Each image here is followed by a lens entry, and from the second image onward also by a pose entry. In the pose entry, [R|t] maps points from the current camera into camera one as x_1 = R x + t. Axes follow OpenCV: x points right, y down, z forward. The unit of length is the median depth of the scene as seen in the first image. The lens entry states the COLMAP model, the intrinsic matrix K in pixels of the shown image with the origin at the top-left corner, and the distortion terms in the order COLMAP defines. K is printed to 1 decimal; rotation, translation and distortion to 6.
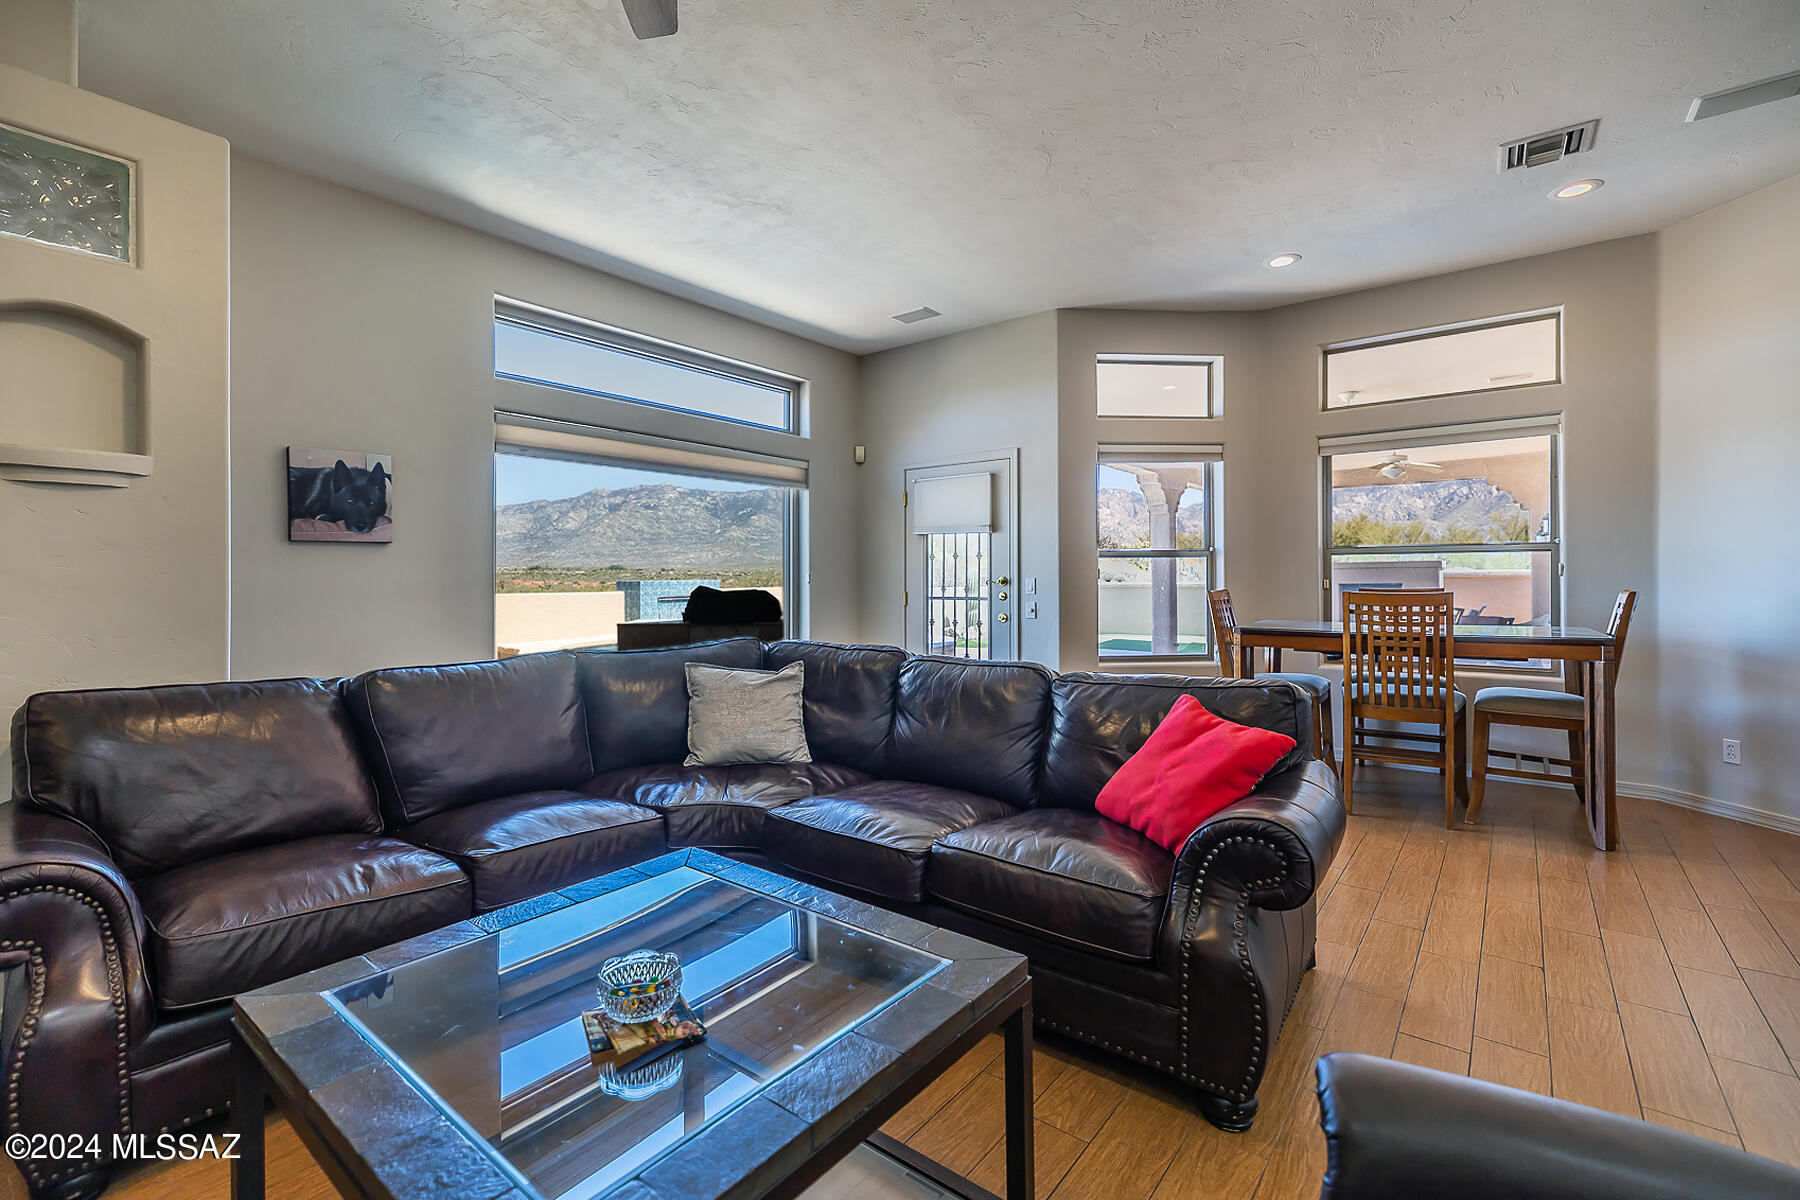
lens RADIAL K [[781.0, 0, 900.0], [0, 781.0, 600.0], [0, 0, 1]] dist [-0.002588, -0.000154]
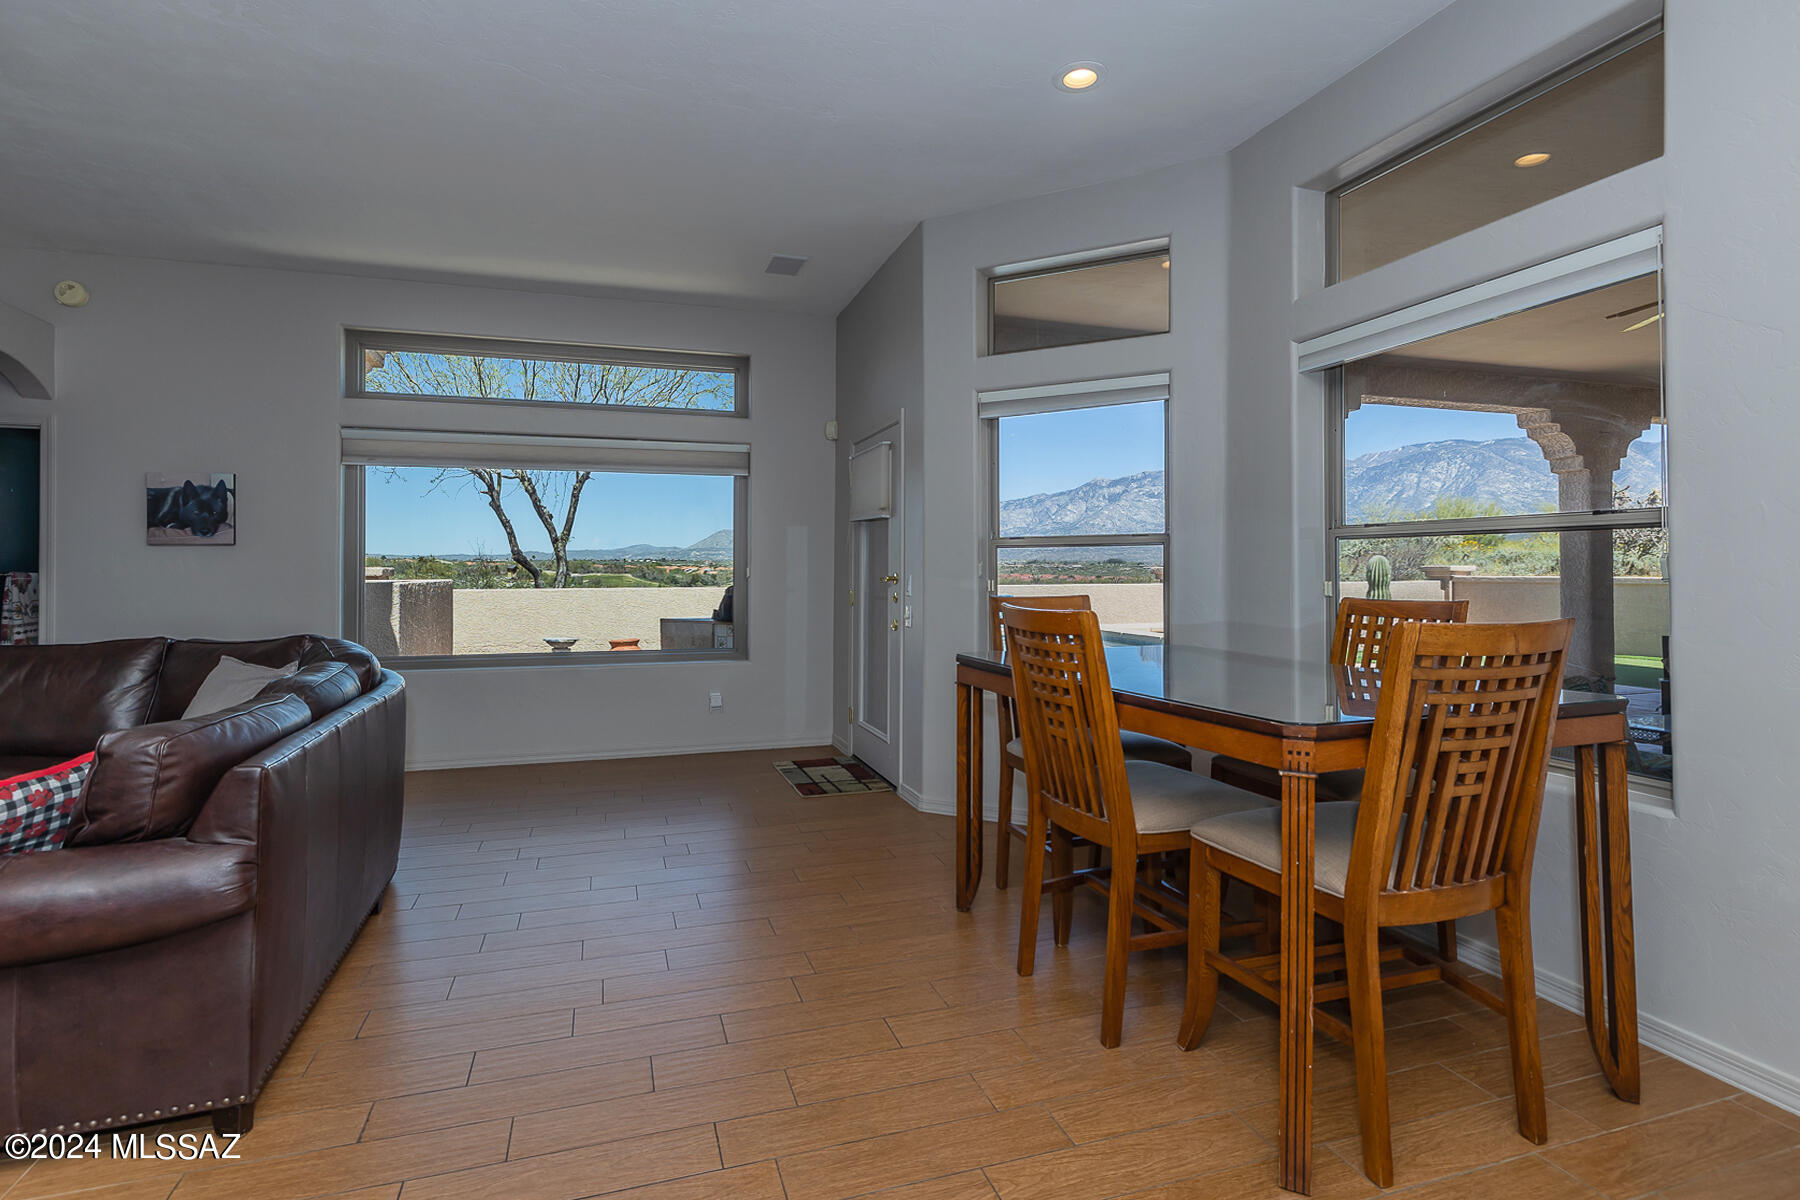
lens RADIAL K [[844.9, 0, 900.0], [0, 844.9, 600.0], [0, 0, 1]] dist [-0.003775, -0.000661]
pose [[0.824184, 0.025587, -0.565743, 0.988237], [-0.023103, 0.999666, 0.011554, -0.025842], [0.565850, 0.003547, 0.824501, 0.508619]]
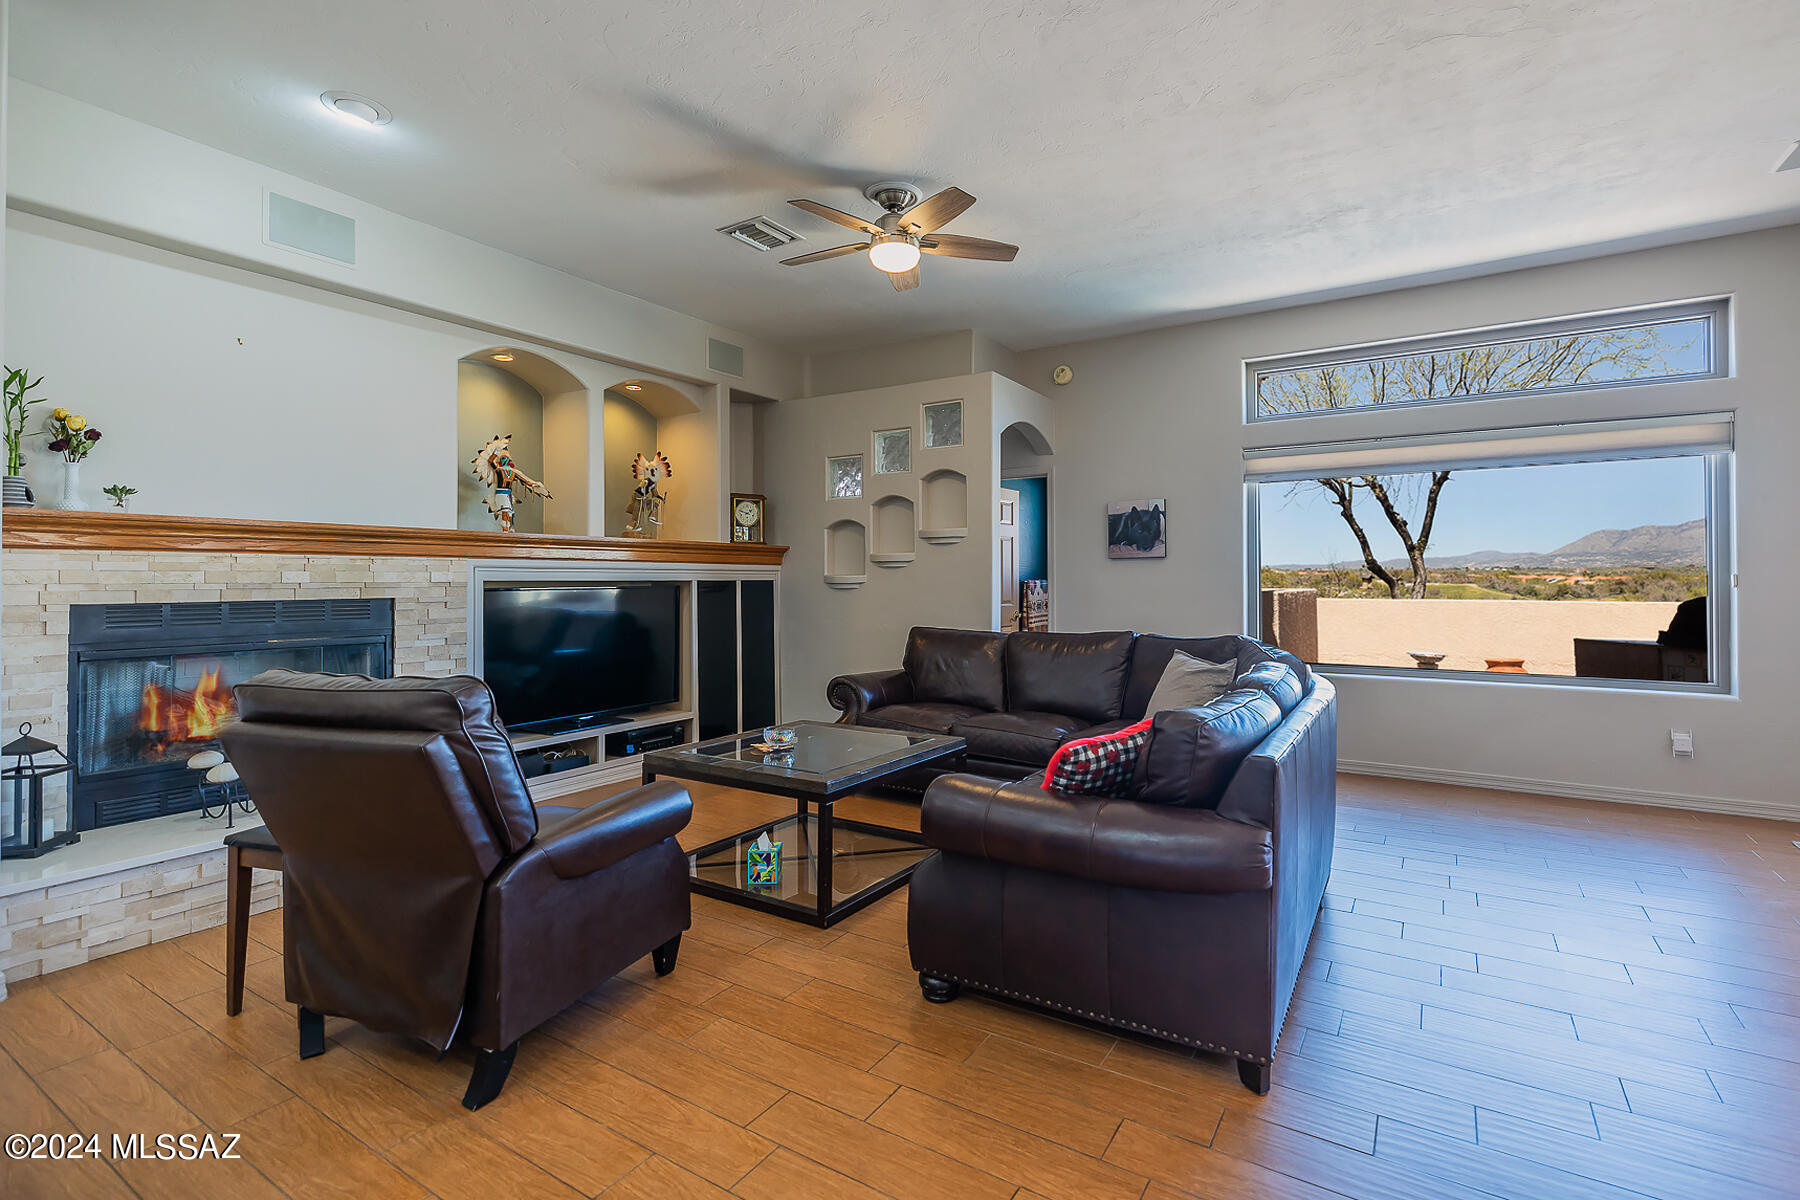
lens RADIAL K [[807.5, 0, 904.5], [0, 807.5, 582.7], [0, 0, 1]] dist [0.000133, 0.000028]
pose [[0.090996, 0.009914, -0.995802, 0.844607], [-0.034467, 0.999383, 0.006800, -0.019361], [0.995255, 0.033703, 0.091282, 0.379903]]
